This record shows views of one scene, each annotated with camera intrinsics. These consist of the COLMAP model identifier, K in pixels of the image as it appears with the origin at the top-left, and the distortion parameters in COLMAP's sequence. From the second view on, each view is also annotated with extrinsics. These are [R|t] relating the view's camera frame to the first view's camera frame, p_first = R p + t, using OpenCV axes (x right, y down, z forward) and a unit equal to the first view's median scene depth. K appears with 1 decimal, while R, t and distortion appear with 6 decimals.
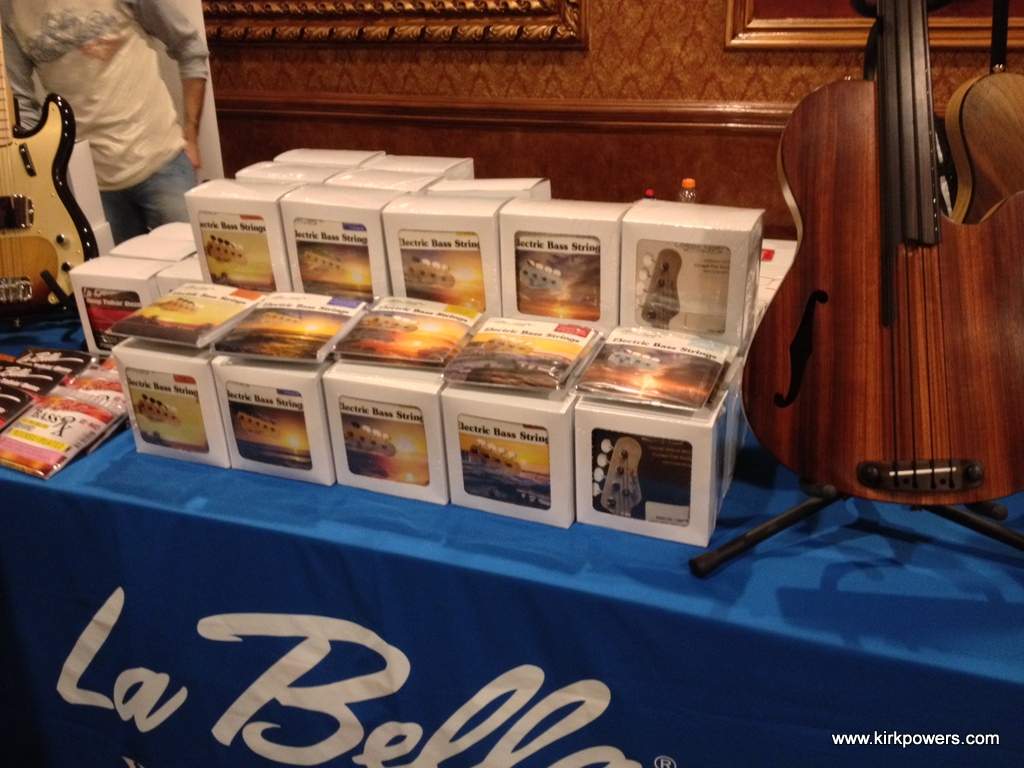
lens RADIAL K [[940.6, 0, 504.2], [0, 940.6, 398.2], [0, 0, 1]] dist [0.092119, -0.152129]
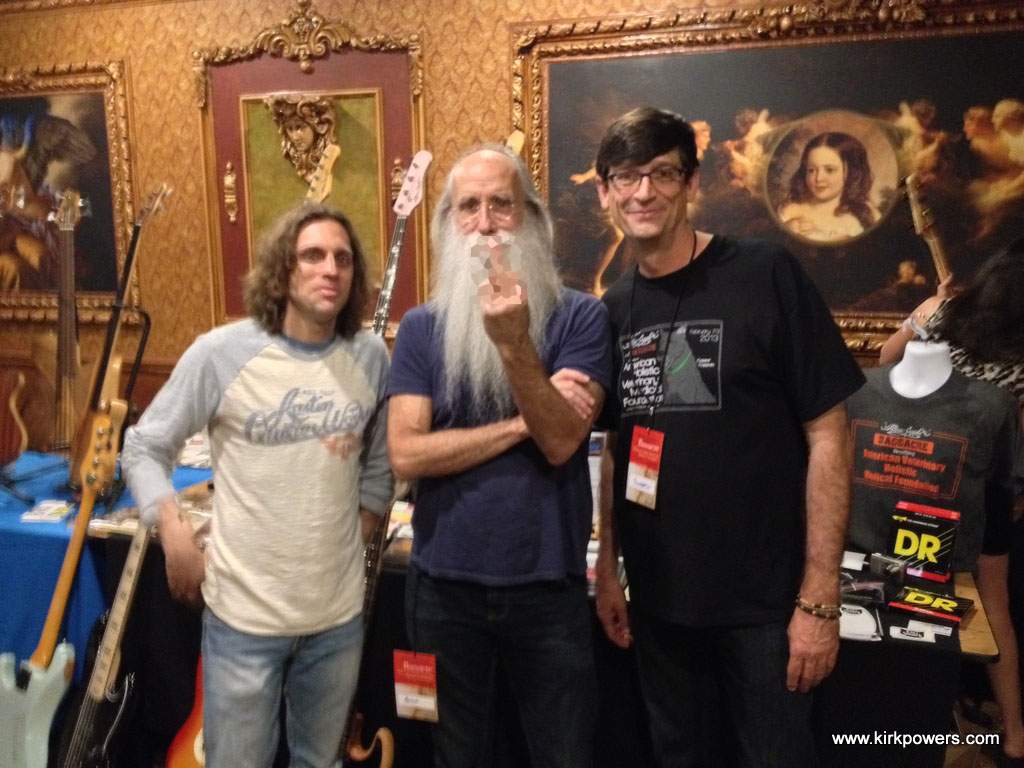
lens RADIAL K [[957.6, 0, 512.0], [0, 957.6, 384.0], [0, 0, 1]] dist [0.084304, -0.165047]
pose [[0.999044, 0.033800, 0.027738, 0.757054], [-0.023962, 0.953861, -0.299291, 0.254124], [-0.036574, 0.298340, 0.953759, -0.719079]]
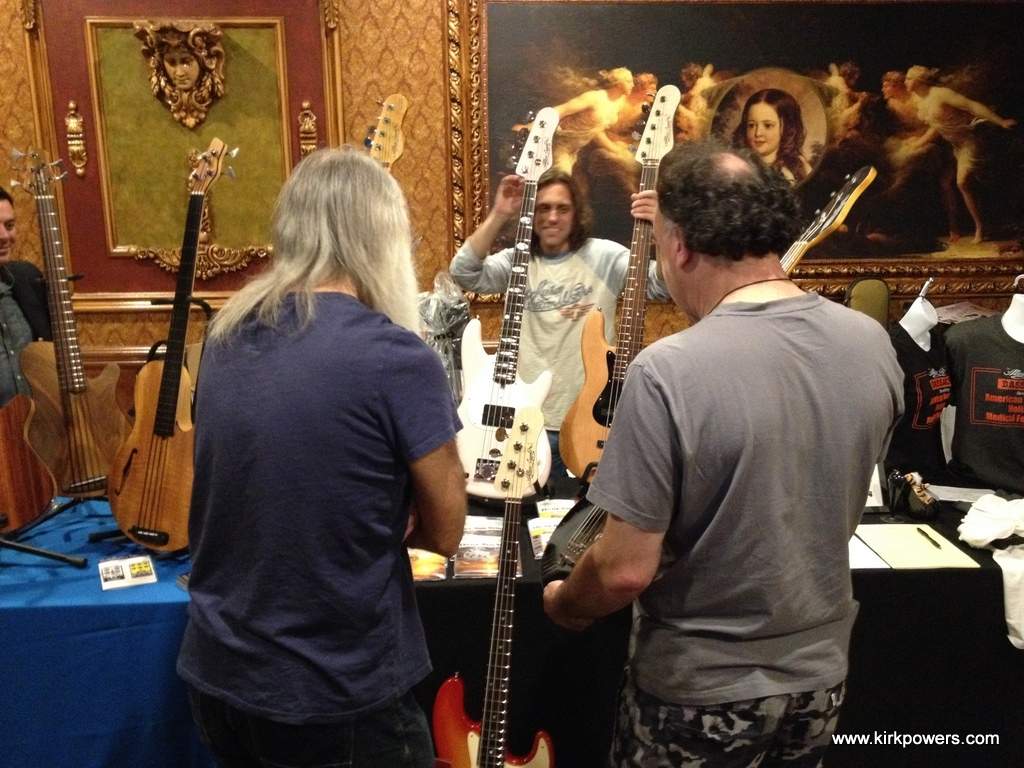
lens RADIAL K [[957.6, 0, 512.0], [0, 957.6, 384.0], [0, 0, 1]] dist [0.084304, -0.165047]
pose [[0.904822, -0.061205, 0.421367, 0.236666], [0.161094, 0.965261, -0.205718, 0.148180], [-0.394139, 0.254018, 0.883250, -0.538372]]
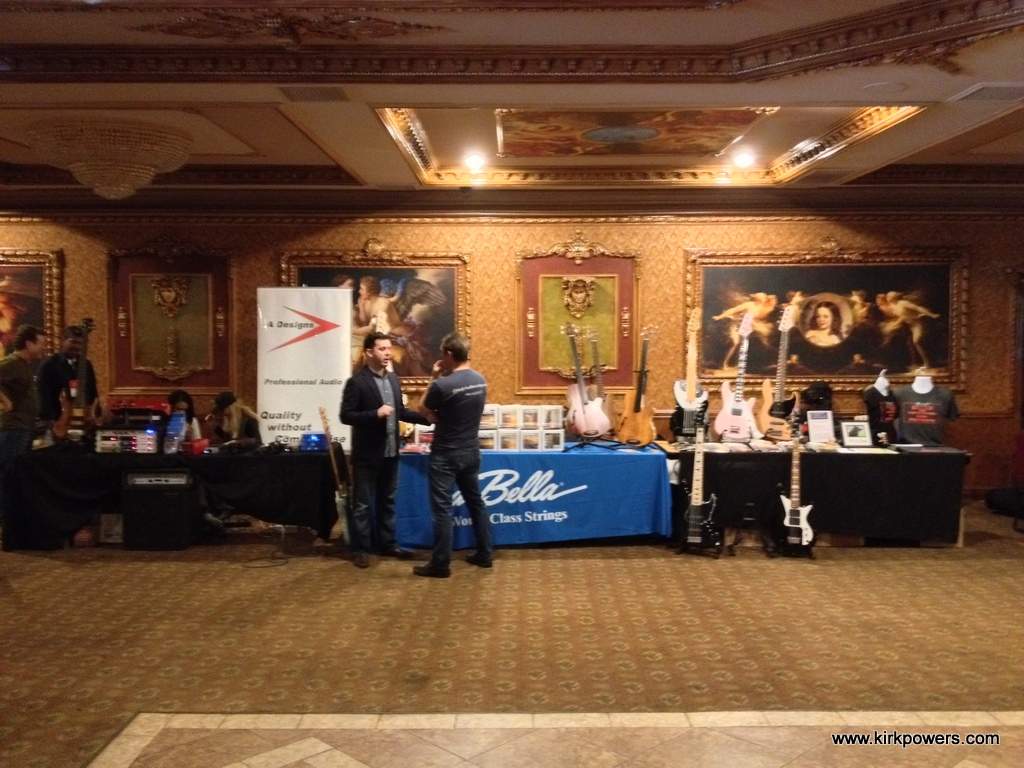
lens RADIAL K [[970.8, 0, 512.0], [0, 970.8, 384.0], [0, 0, 1]] dist [0.153563, -0.329708]
pose [[0.929013, 0.022200, 0.369380, -1.064646], [0.131302, 0.913473, -0.385133, 0.931374], [-0.345969, 0.406293, 0.845713, -1.940080]]
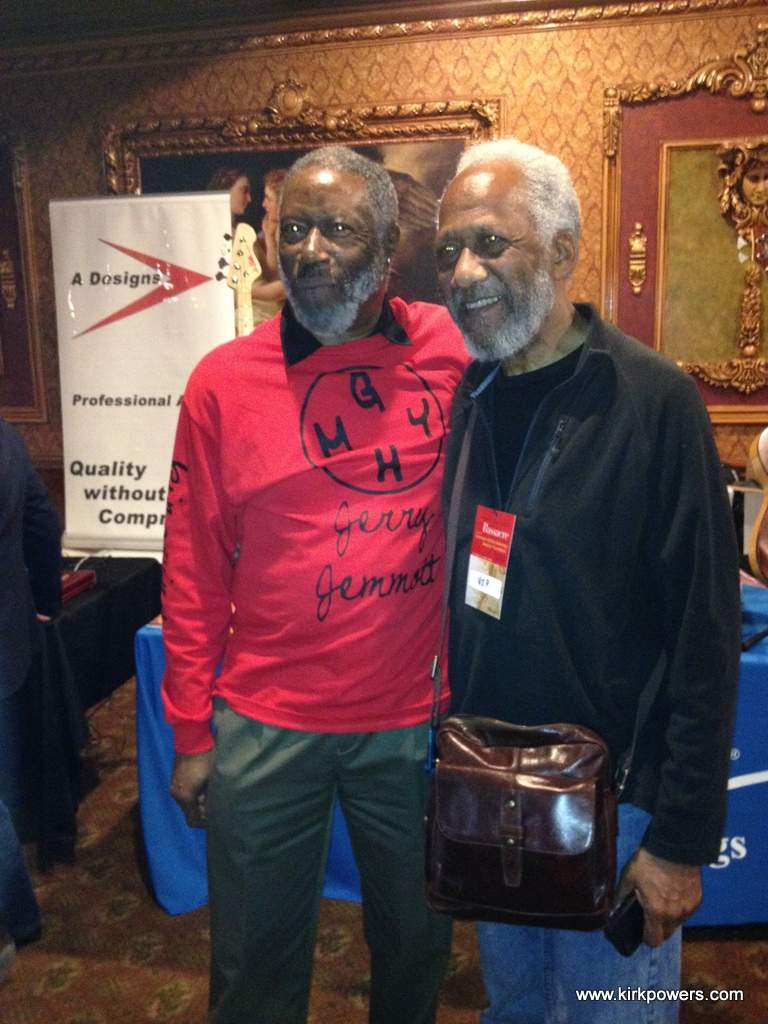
lens RADIAL K [[957.6, 0, 384.0], [0, 957.6, 512.0], [0, 0, 1]] dist [0.084304, -0.165047]
pose [[0.987025, -0.012133, 0.160108, -0.360428], [0.054479, 0.963298, -0.262849, 0.157609], [-0.151042, 0.268161, 0.951460, -0.384214]]
